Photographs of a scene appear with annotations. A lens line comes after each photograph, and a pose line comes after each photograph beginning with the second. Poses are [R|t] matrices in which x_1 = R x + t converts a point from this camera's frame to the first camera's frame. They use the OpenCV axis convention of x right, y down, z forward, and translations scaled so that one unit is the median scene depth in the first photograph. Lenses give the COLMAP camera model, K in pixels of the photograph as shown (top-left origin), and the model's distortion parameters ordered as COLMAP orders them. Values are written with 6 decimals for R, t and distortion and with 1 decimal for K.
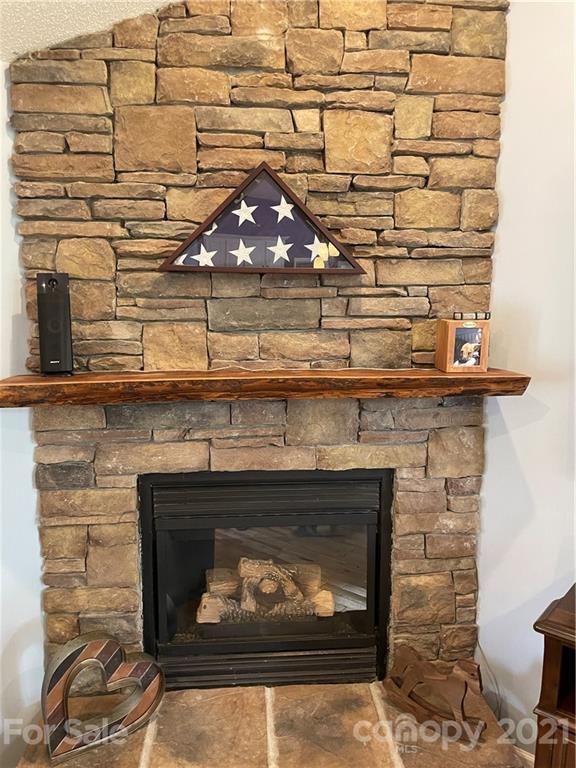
lens RADIAL K [[587.1, 0, 282.7], [0, 587.1, 385.9], [0, 0, 1]] dist [0.080757, -0.100604]
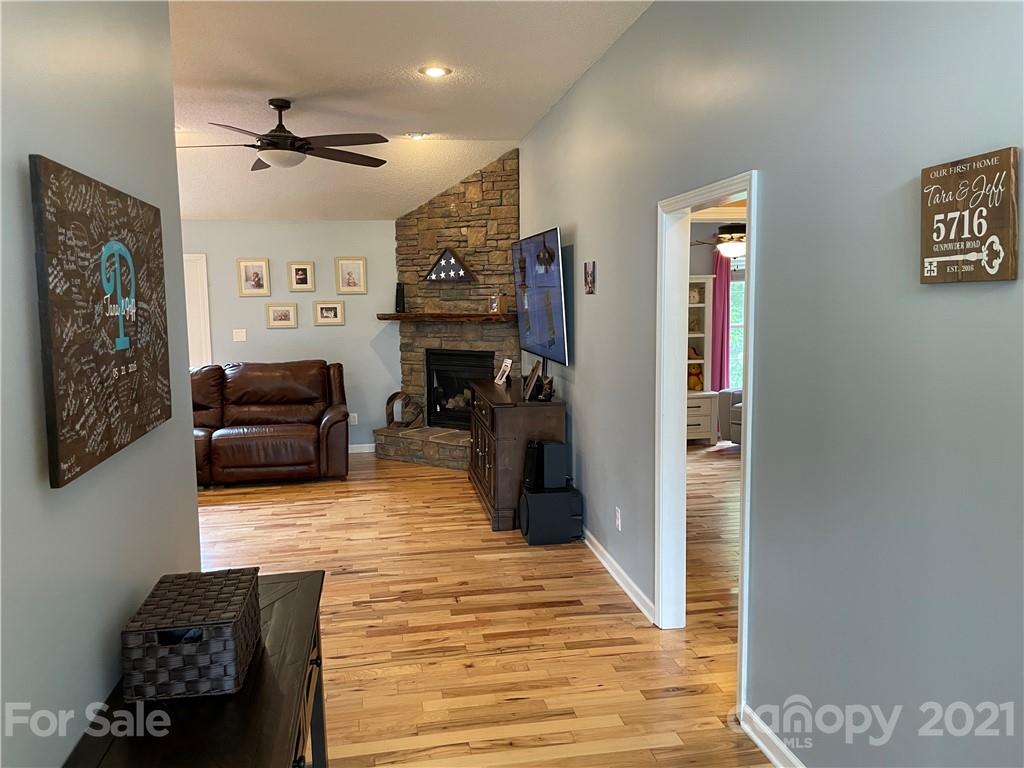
lens RADIAL K [[782.7, 0, 517.9], [0, 782.7, 385.0], [0, 0, 1]] dist [0.080757, -0.100604]
pose [[0.772819, 0.065372, -0.631251, 2.780767], [-0.082189, 0.996613, 0.002588, 0.300654], [0.629283, 0.049882, 0.775574, -1.867382]]
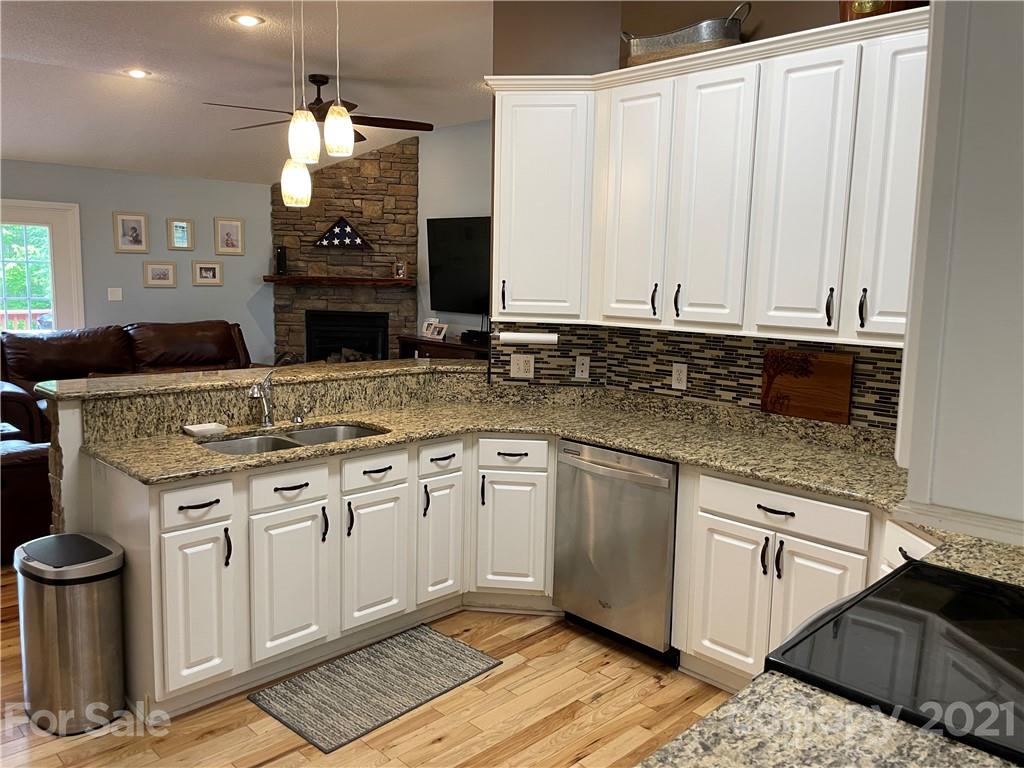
lens RADIAL K [[782.7, 0, 511.4], [0, 782.7, 382.3], [0, 0, 1]] dist [0.080757, -0.100604]
pose [[0.995596, 0.039606, -0.084969, 1.294741], [-0.040393, 0.999155, -0.007561, 0.552793], [0.084598, 0.010960, 0.996355, -3.275009]]
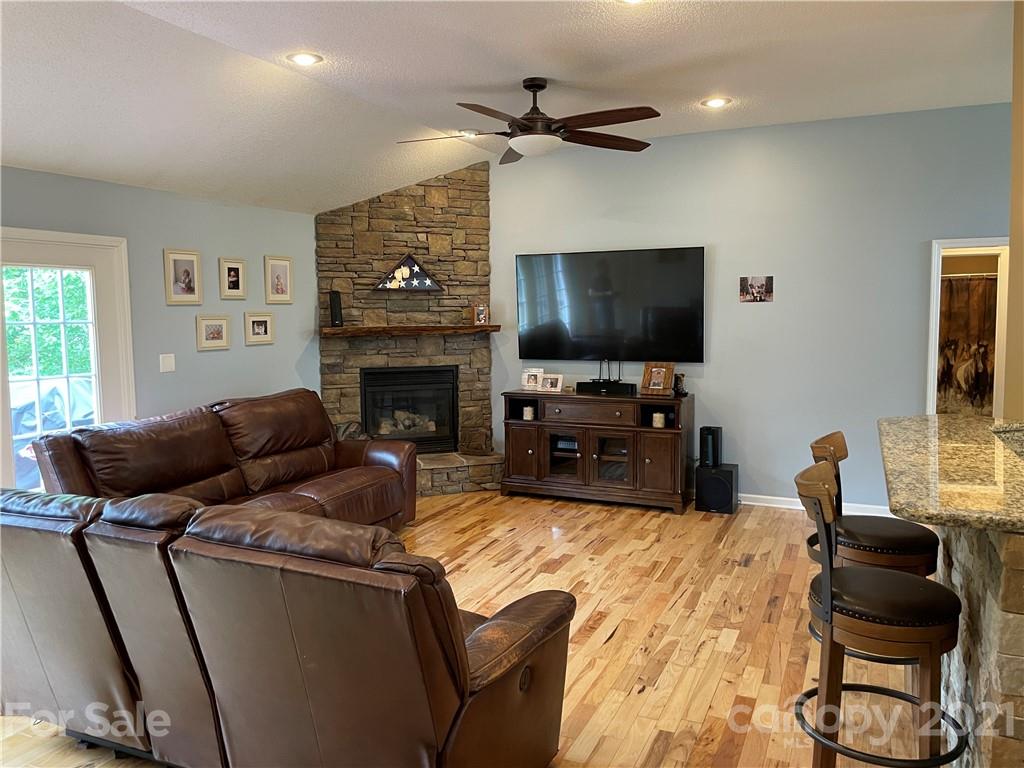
lens RADIAL K [[782.7, 0, 514.3], [0, 782.7, 382.6], [0, 0, 1]] dist [0.080757, -0.100604]
pose [[0.960913, -0.032060, 0.274989, -0.570184], [0.048423, 0.997424, -0.052923, 0.447727], [-0.272584, 0.064170, 0.959990, -2.582321]]
